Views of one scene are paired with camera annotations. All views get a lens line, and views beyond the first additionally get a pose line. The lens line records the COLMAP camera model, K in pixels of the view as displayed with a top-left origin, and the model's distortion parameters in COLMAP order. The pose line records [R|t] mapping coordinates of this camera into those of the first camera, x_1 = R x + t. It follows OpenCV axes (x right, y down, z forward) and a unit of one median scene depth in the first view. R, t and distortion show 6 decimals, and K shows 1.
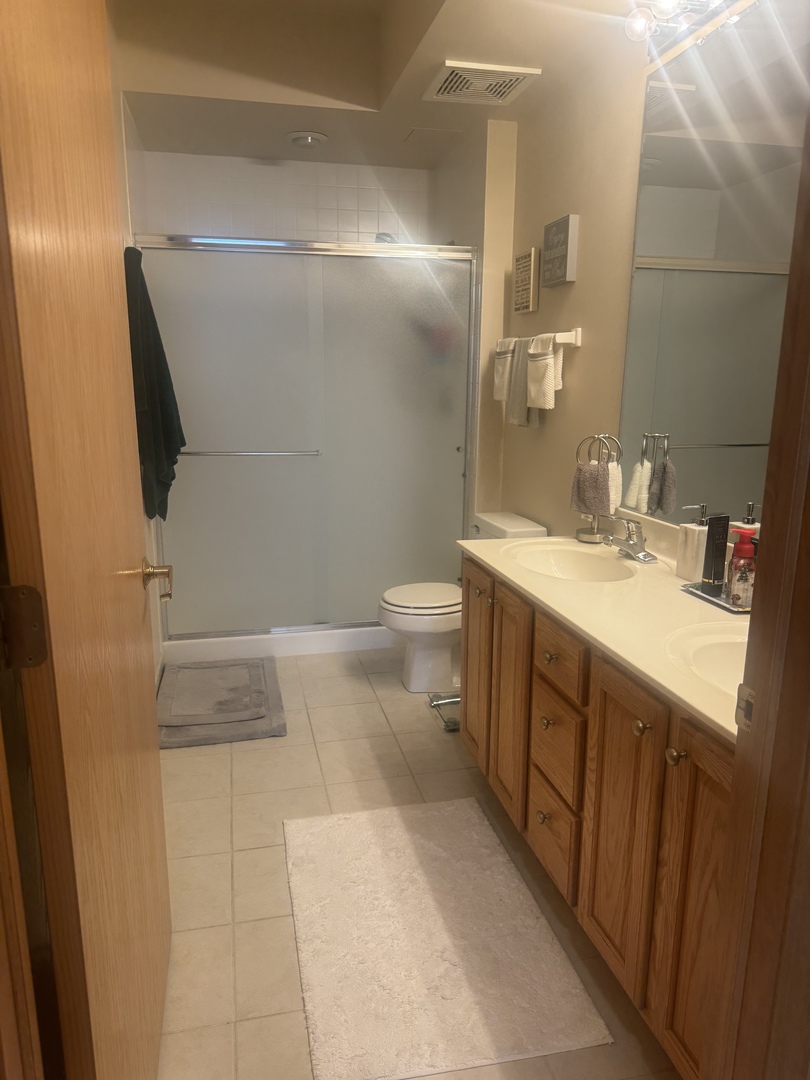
lens RADIAL K [[761.5, 0, 402.3], [0, 761.5, 547.5], [0, 0, 1]] dist [0.023290, -0.026717]
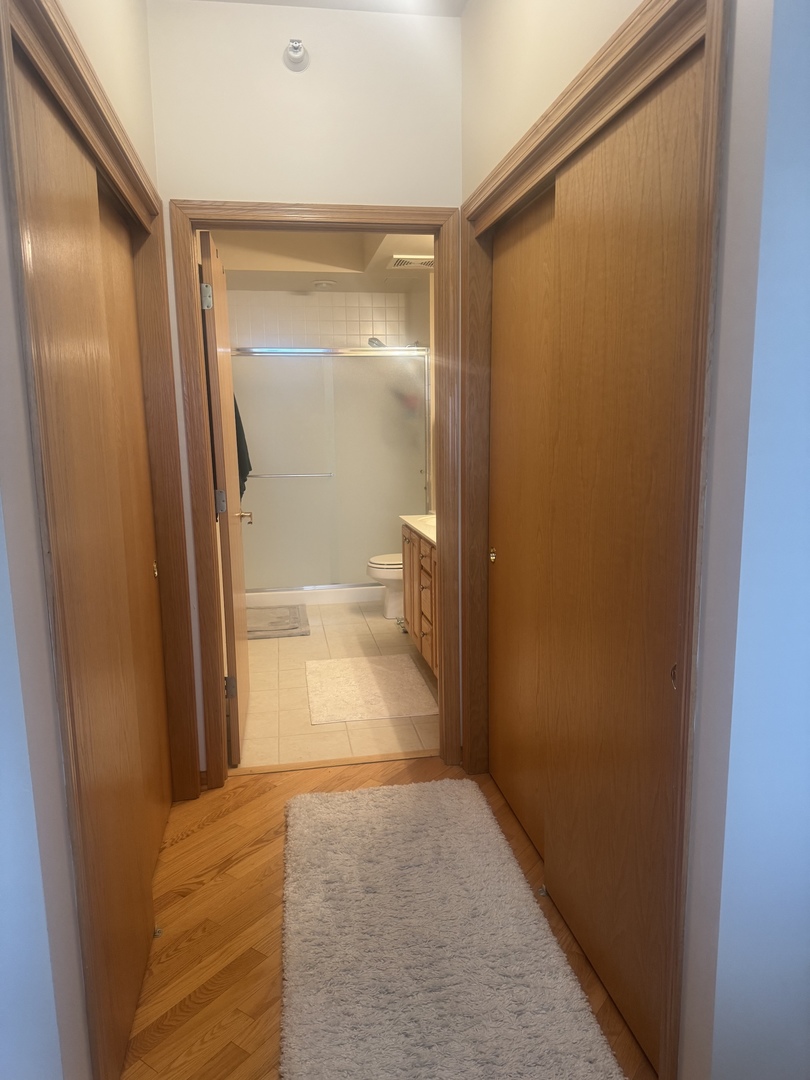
lens RADIAL K [[761.5, 0, 402.3], [0, 761.5, 547.5], [0, 0, 1]] dist [0.023290, -0.026717]
pose [[0.997953, -0.016709, -0.061736, 0.164324], [0.013058, 0.998168, -0.059071, 0.151594], [0.062610, 0.058144, 0.996343, -0.707563]]
